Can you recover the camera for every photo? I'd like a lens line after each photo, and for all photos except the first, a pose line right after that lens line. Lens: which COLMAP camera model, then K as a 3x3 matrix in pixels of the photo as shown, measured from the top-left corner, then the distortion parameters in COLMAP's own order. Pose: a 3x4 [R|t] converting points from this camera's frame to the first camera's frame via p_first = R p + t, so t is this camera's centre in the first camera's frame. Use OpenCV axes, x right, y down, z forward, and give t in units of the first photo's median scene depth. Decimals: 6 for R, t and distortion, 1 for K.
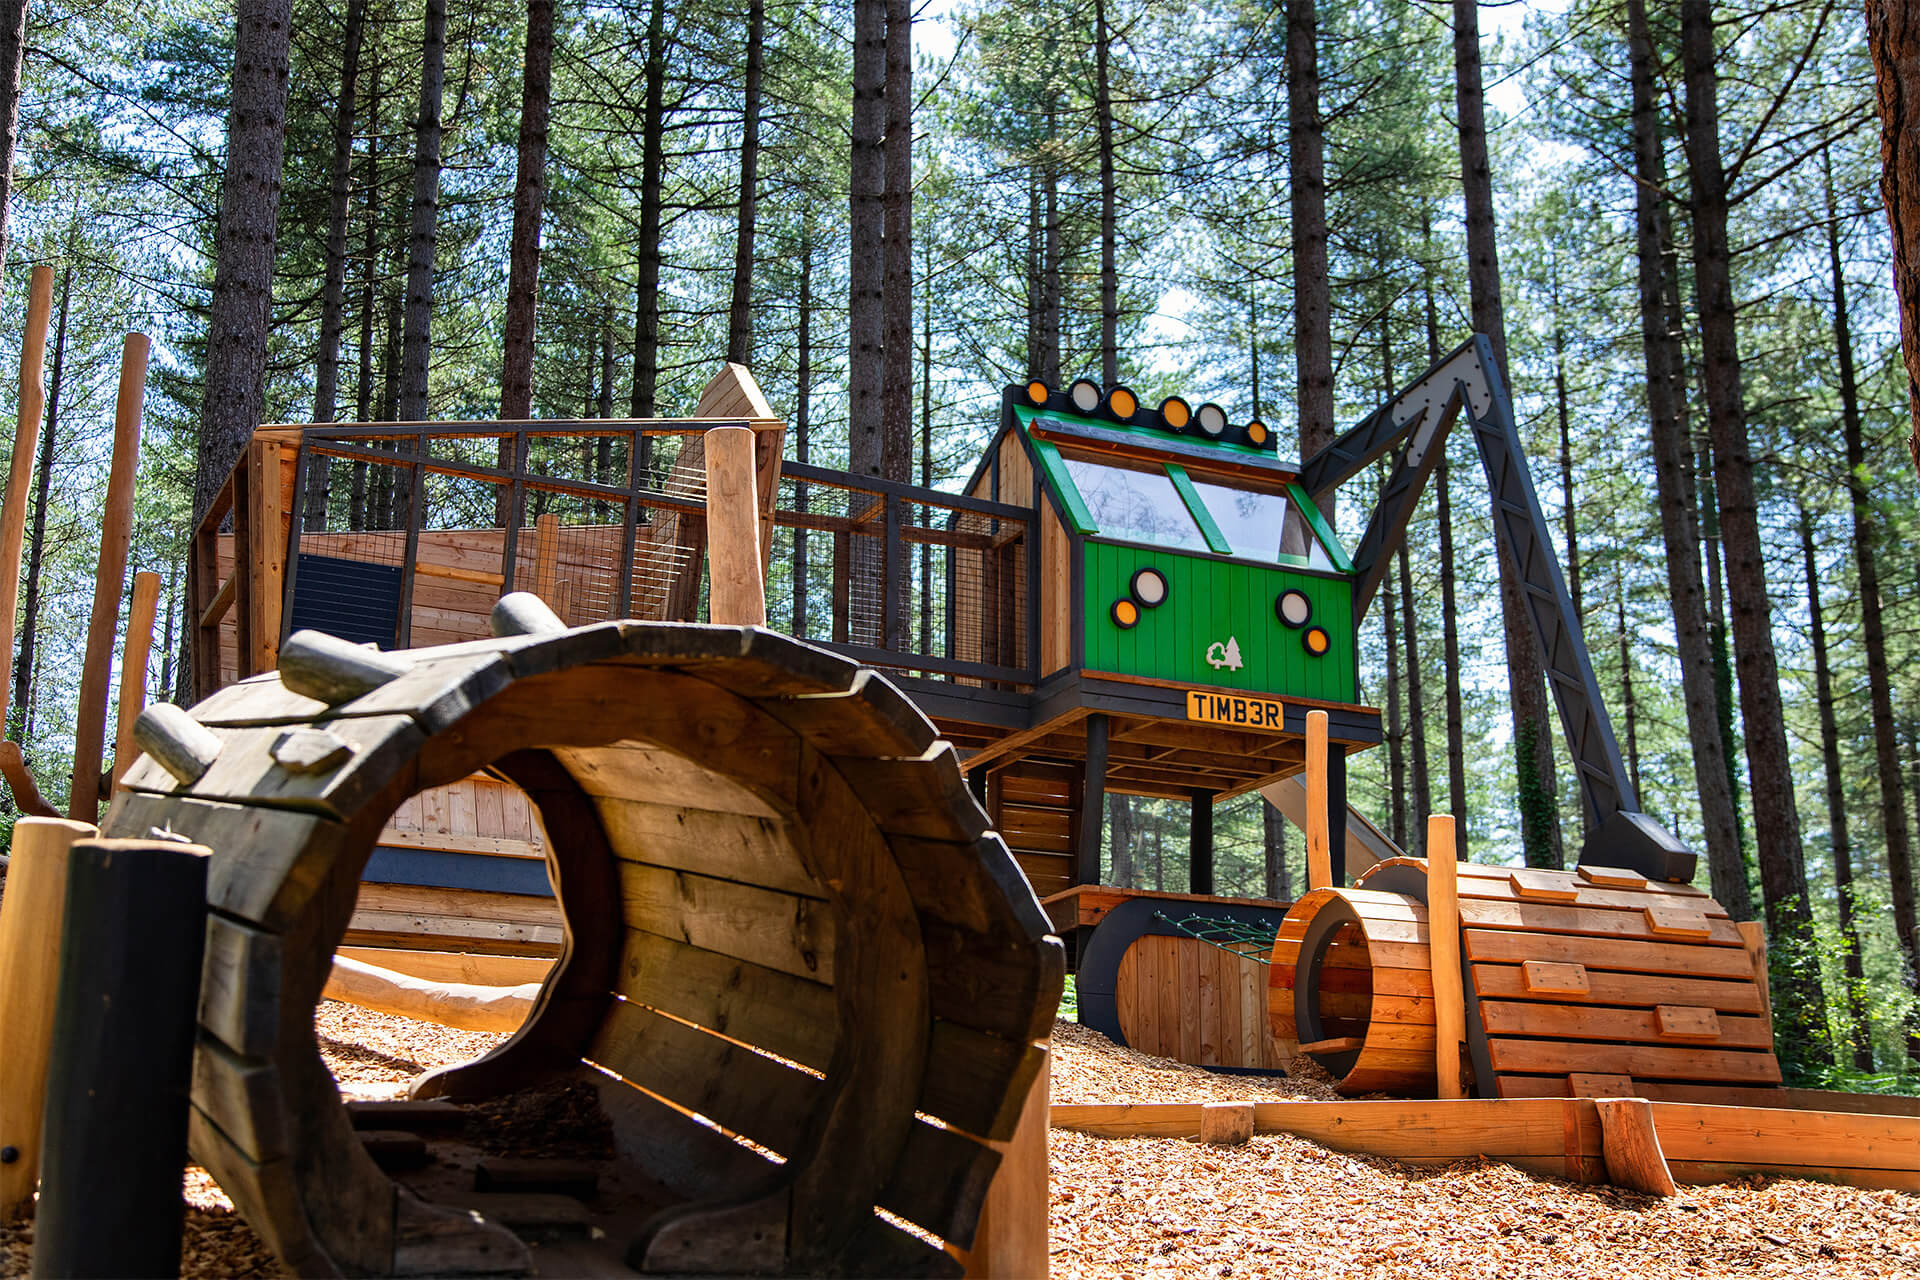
lens RADIAL K [[2544.5, 0, 958.4], [0, 2544.5, 636.0], [0, 0, 1]] dist [0.042164, 0.000000]
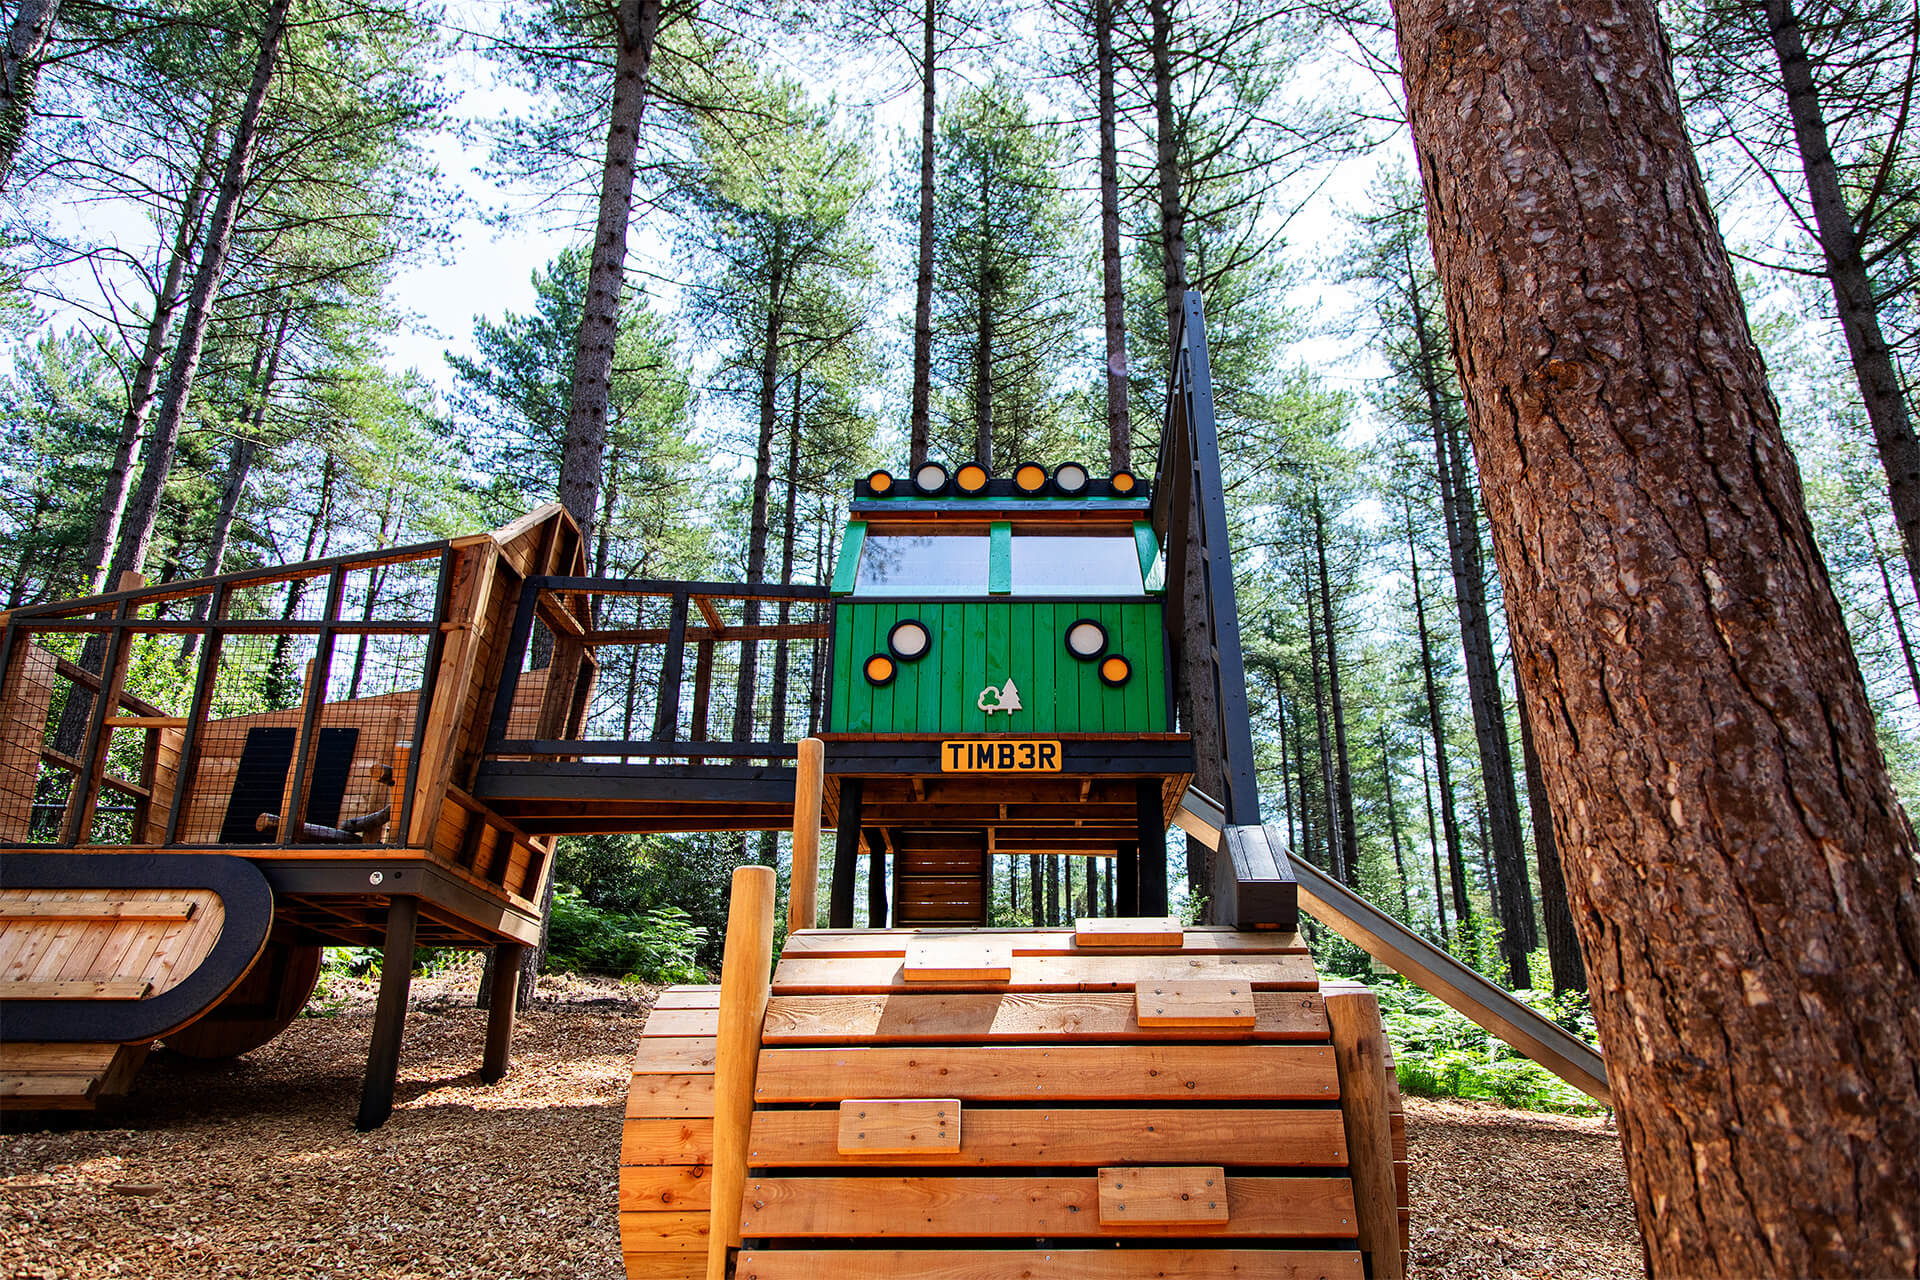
lens RADIAL K [[1327.5, 0, 973.3], [0, 1327.5, 648.9], [0, 0, 1]] dist [0.025626, -0.012438]
pose [[0.889024, -0.166270, -0.426604, 0.309916], [0.120512, 0.983854, -0.132317, 0.053279], [0.441717, 0.066222, 0.894707, 0.565249]]
